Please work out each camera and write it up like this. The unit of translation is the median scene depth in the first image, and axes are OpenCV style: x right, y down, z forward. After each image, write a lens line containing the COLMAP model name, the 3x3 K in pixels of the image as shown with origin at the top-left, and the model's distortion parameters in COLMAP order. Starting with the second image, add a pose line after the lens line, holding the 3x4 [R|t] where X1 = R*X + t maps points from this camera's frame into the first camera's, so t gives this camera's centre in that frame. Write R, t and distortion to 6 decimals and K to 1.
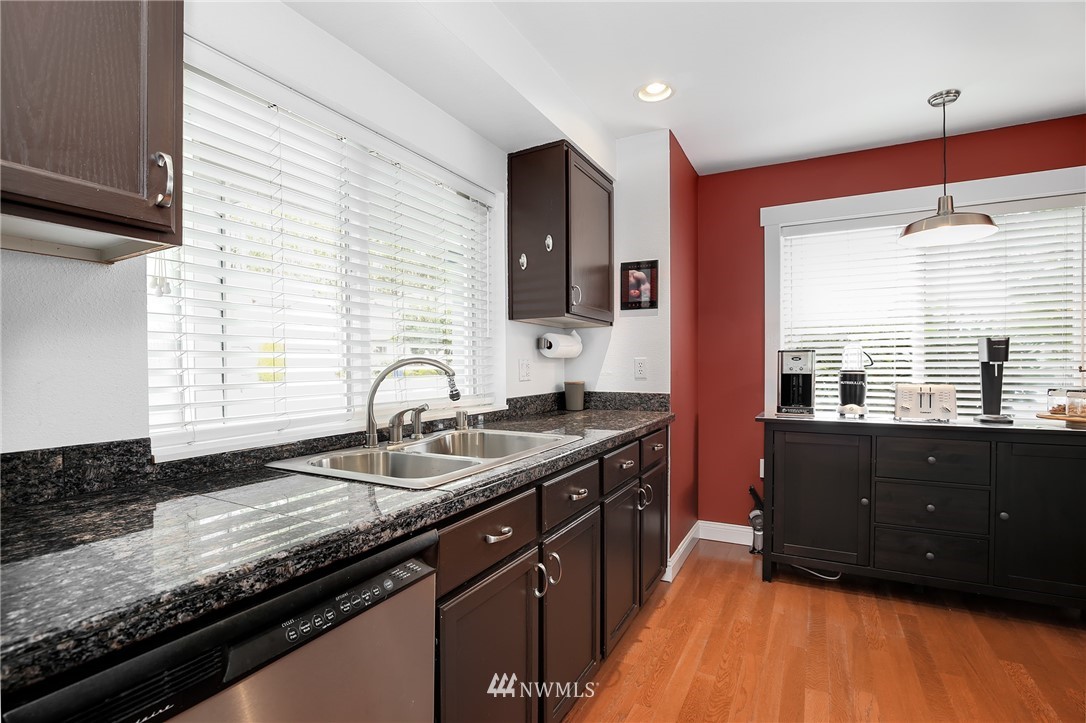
lens RADIAL K [[502.7, 0, 538.9], [0, 502.7, 366.7], [0, 0, 1]] dist [-0.031033, 0.004480]
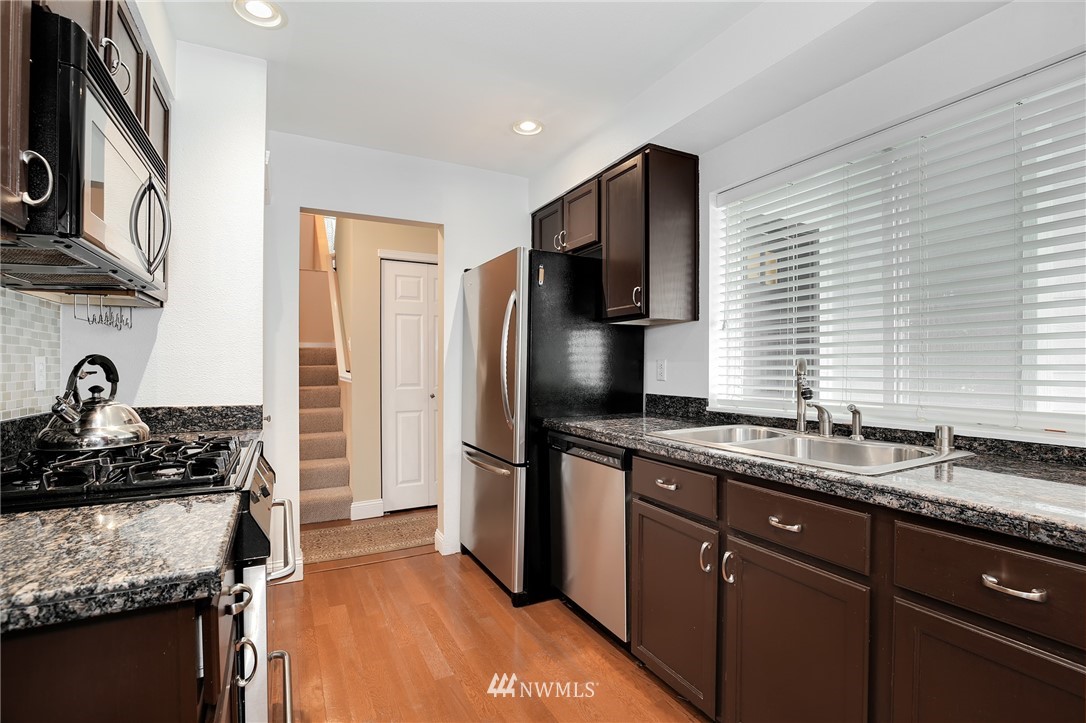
lens RADIAL K [[502.7, 0, 554.3], [0, 502.7, 368.4], [0, 0, 1]] dist [-0.031033, 0.004480]
pose [[-0.541059, 0.021784, -0.840702, 1.403062], [0.011976, 0.999763, 0.018198, -0.037144], [0.840899, -0.000222, -0.541192, 1.595468]]
